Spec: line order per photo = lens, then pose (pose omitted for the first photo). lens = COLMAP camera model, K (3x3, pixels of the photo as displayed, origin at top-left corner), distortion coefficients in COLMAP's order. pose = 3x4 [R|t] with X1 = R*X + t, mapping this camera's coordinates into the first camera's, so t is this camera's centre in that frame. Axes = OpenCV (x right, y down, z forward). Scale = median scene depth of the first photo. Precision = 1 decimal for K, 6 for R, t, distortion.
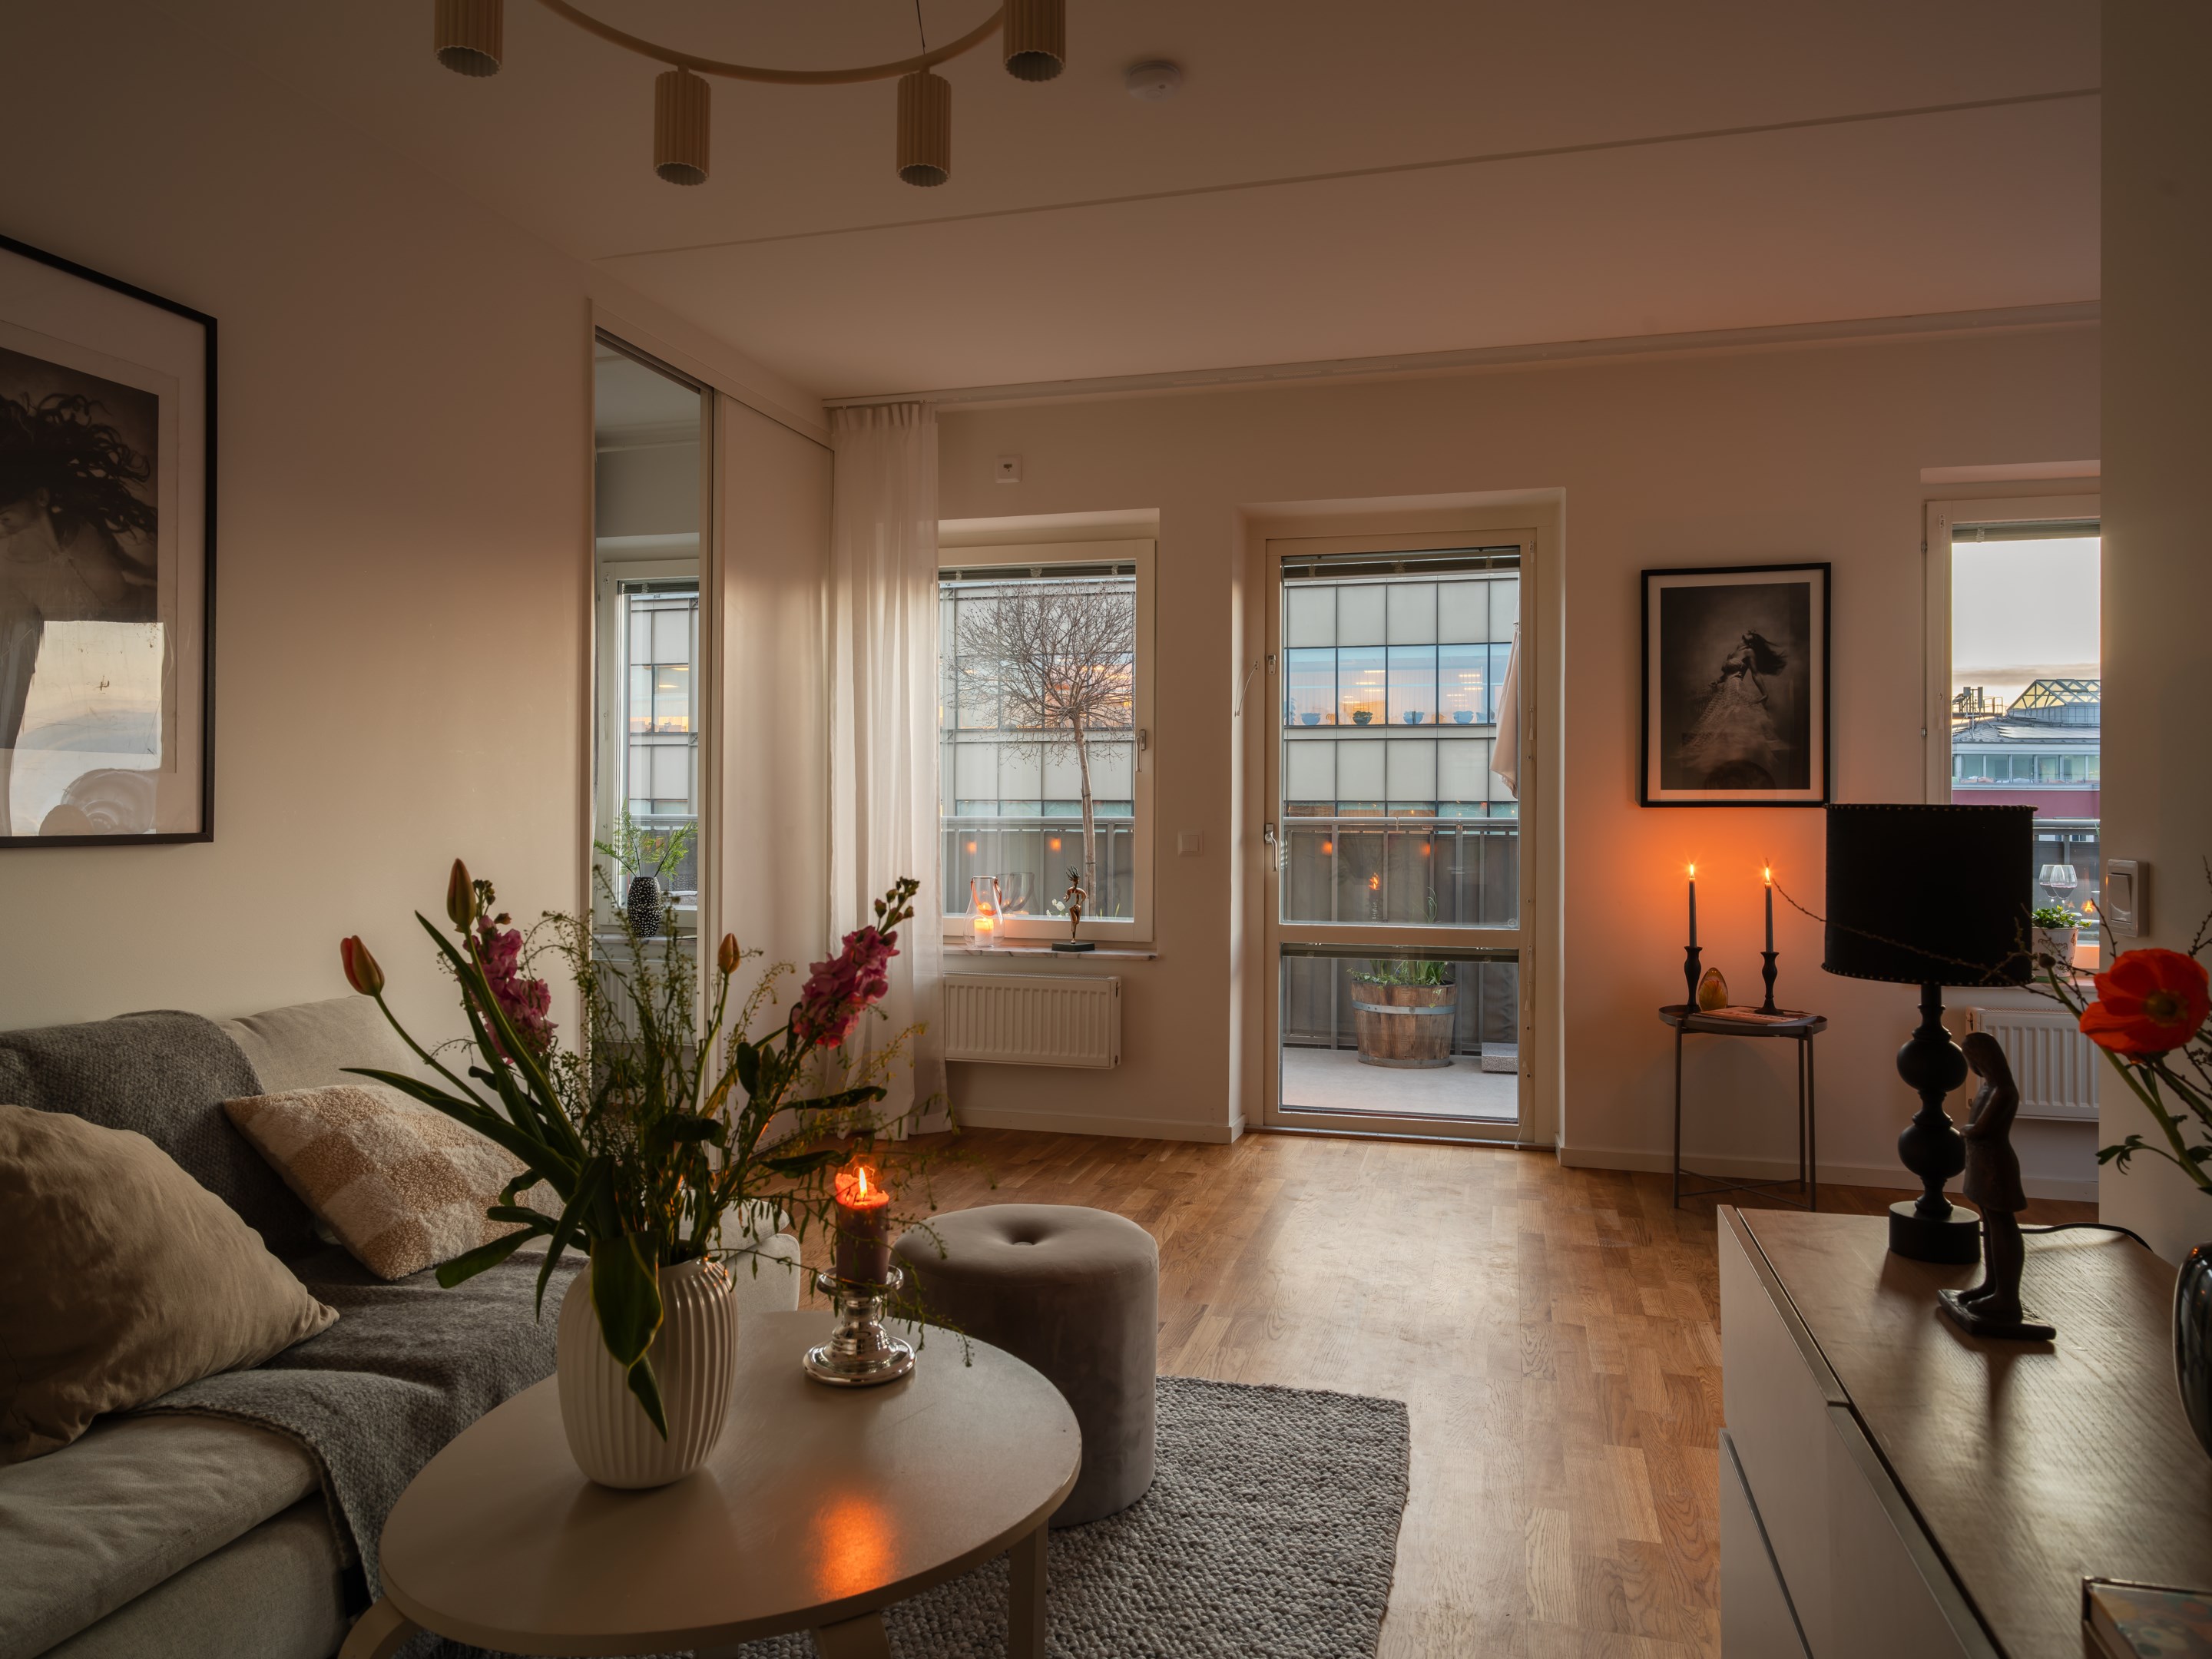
lens RADIAL K [[1436.1, 0, 1106.0], [0, 1436.1, 829.5], [0, 0, 1]] dist [-0.003195, -0.000412]
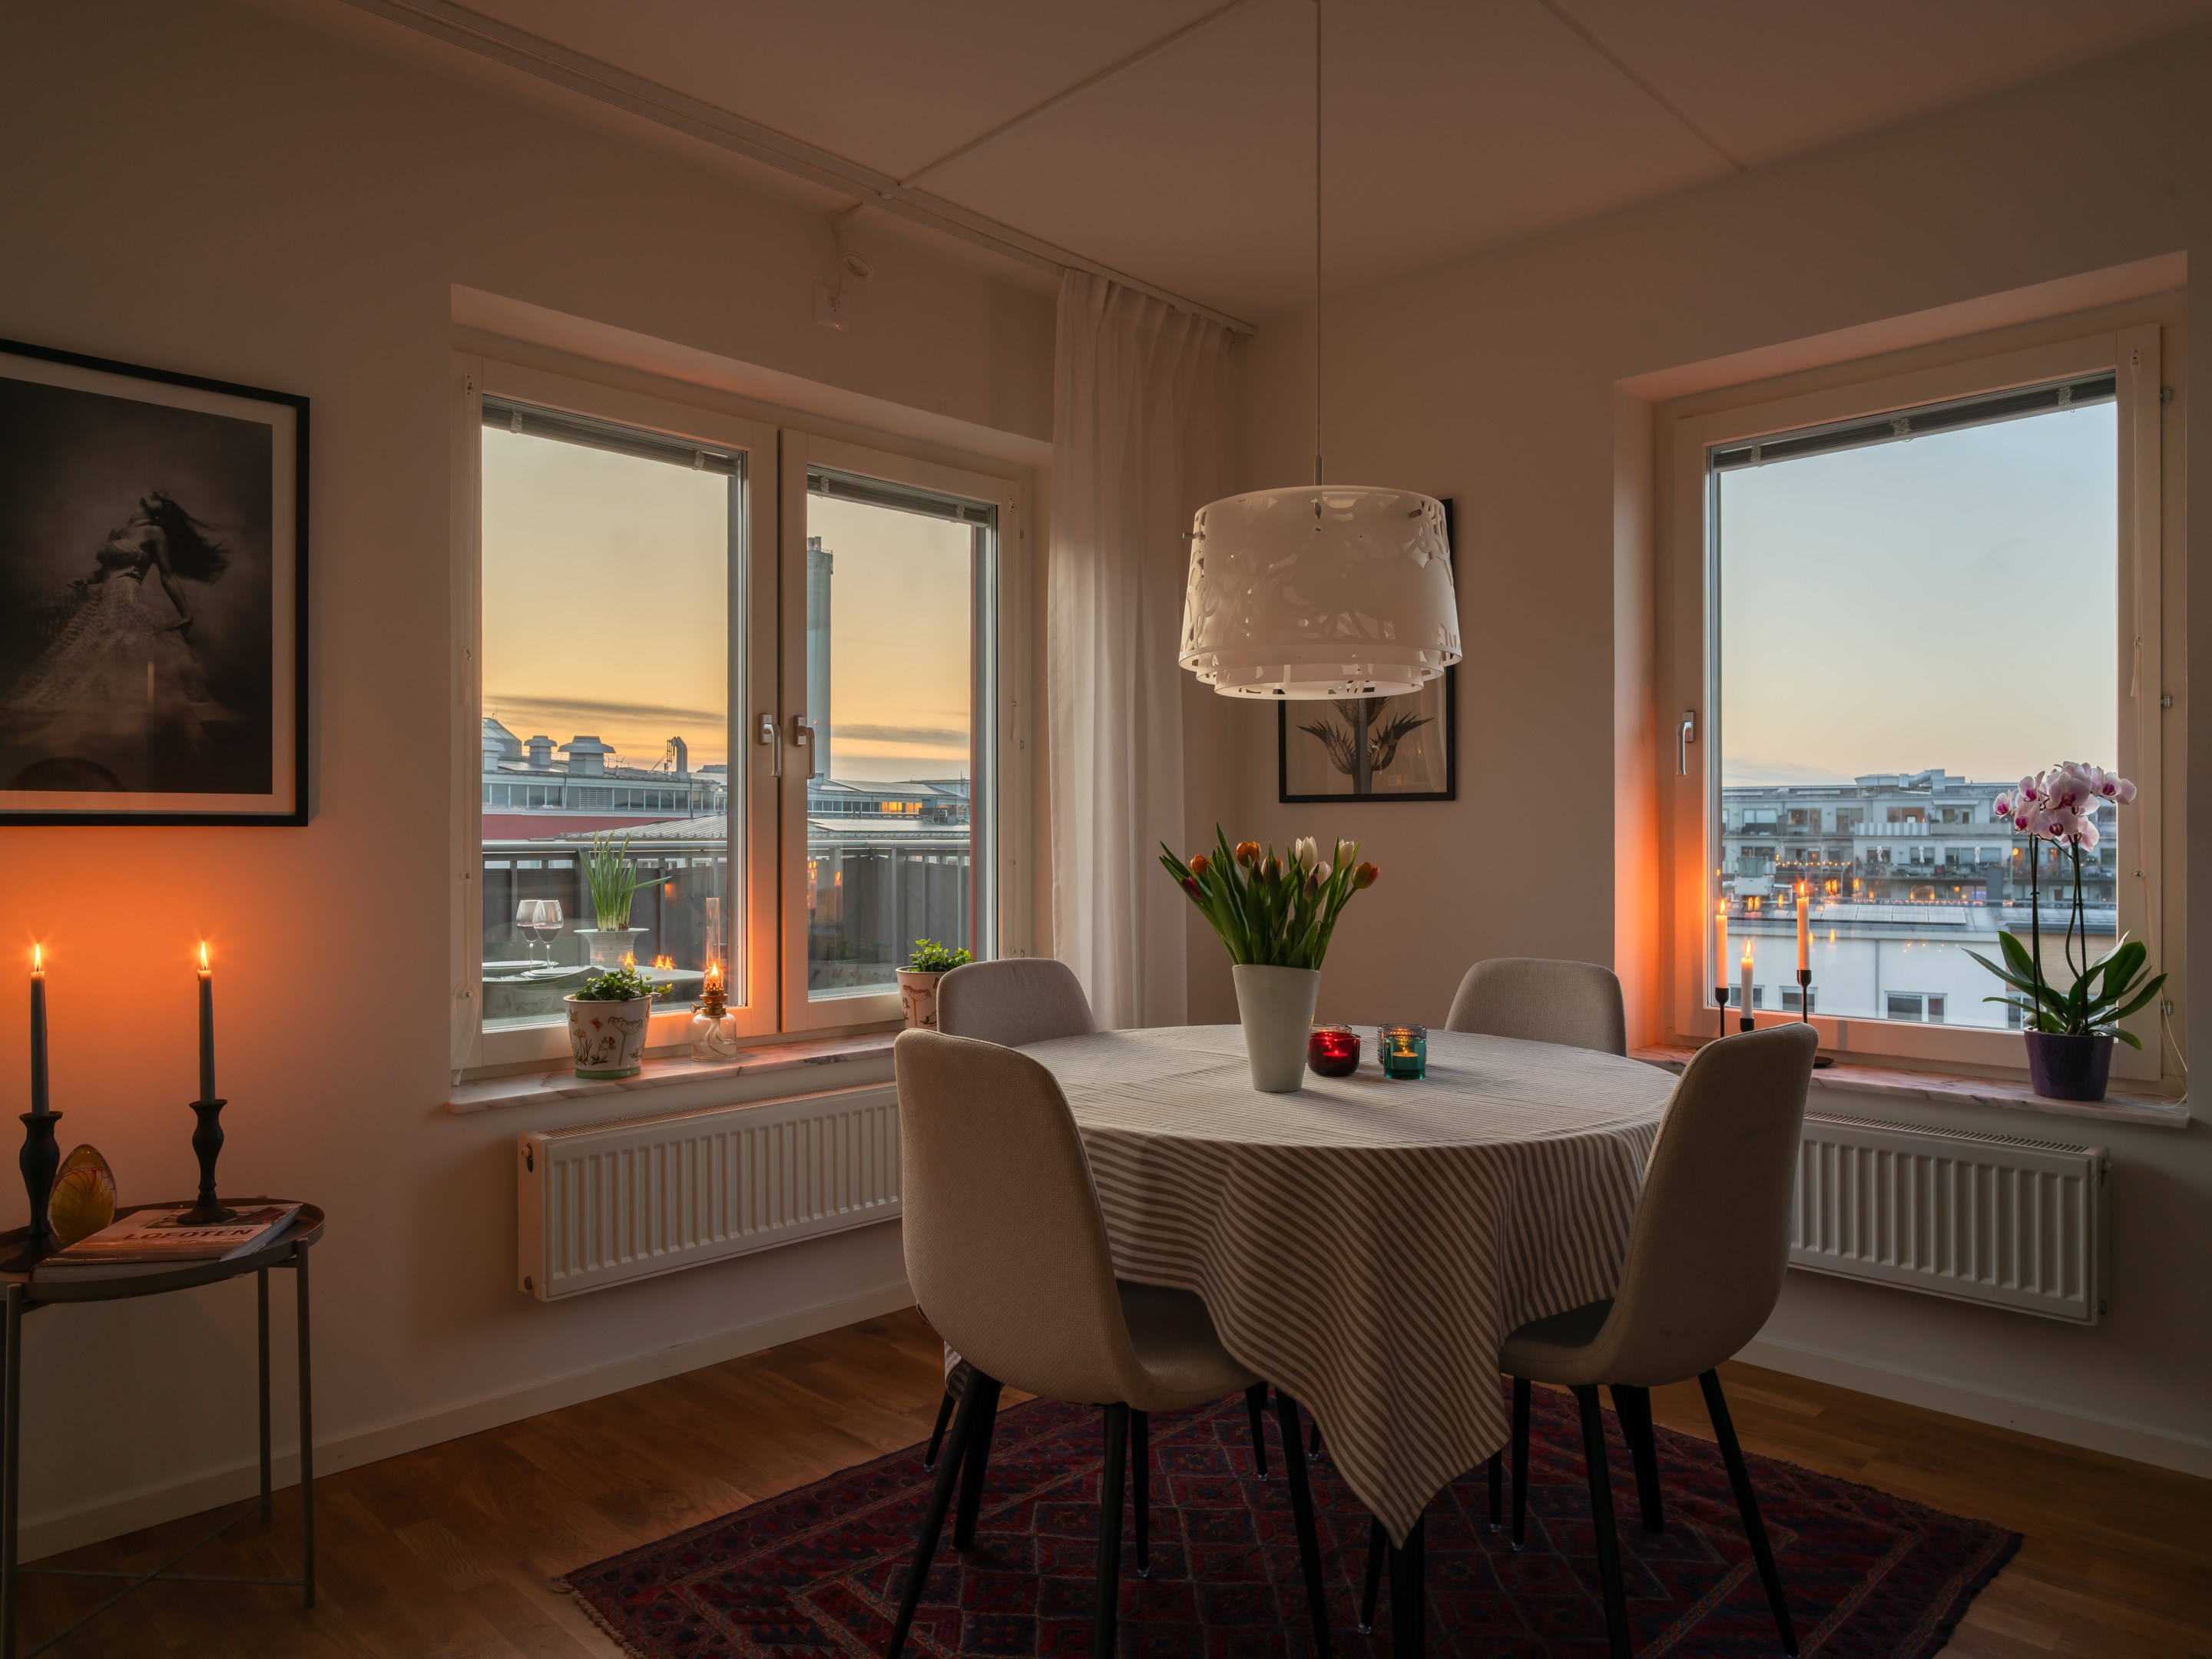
lens RADIAL K [[1436.1, 0, 1106.0], [0, 1436.1, 829.5], [0, 0, 1]] dist [-0.003195, -0.000412]
pose [[0.480059, 0.001915, 0.877234, 0.154341], [0.010626, 0.999912, -0.007998, -0.006282], [-0.877172, 0.013161, 0.479996, 0.443427]]
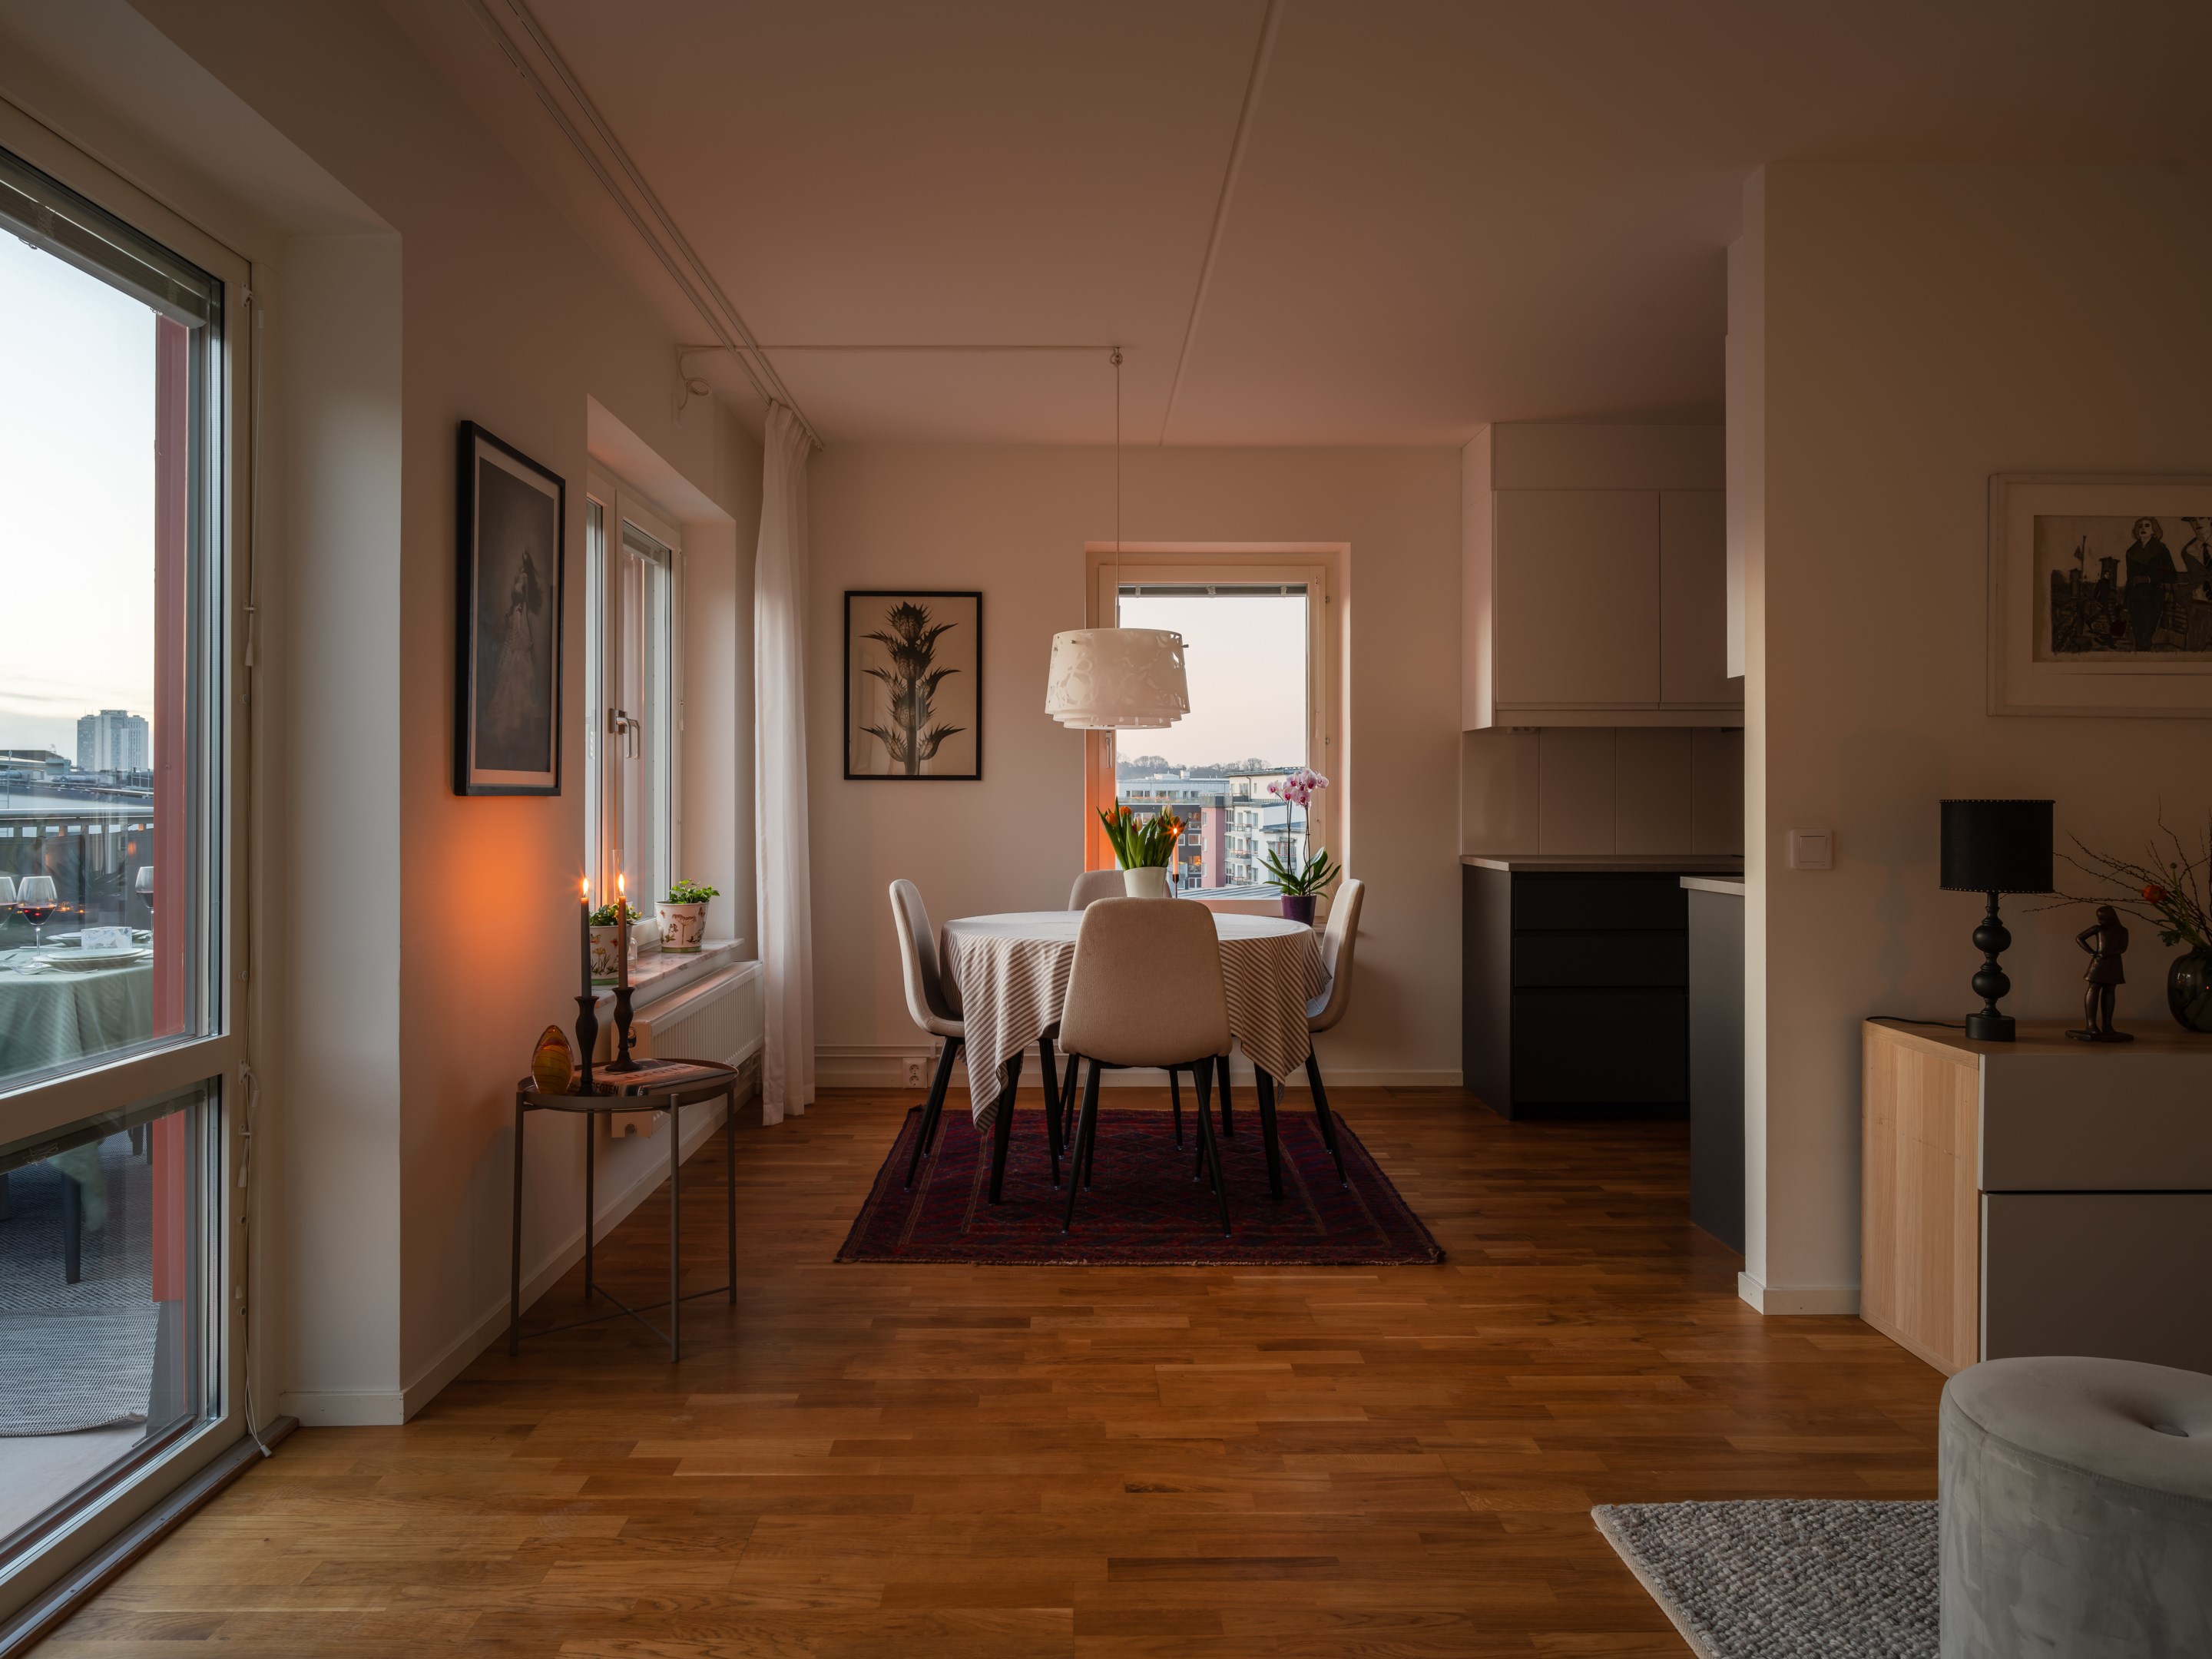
lens RADIAL K [[1471.9, 0, 1065.2], [0, 1471.9, 763.6], [0, 0, 1]] dist [-0.010059, -0.002663]
pose [[-0.277281, 0.023345, 0.960505, -0.331499], [0.009479, 0.999723, -0.021562, -0.012784], [-0.960742, 0.003126, -0.277425, 0.950853]]
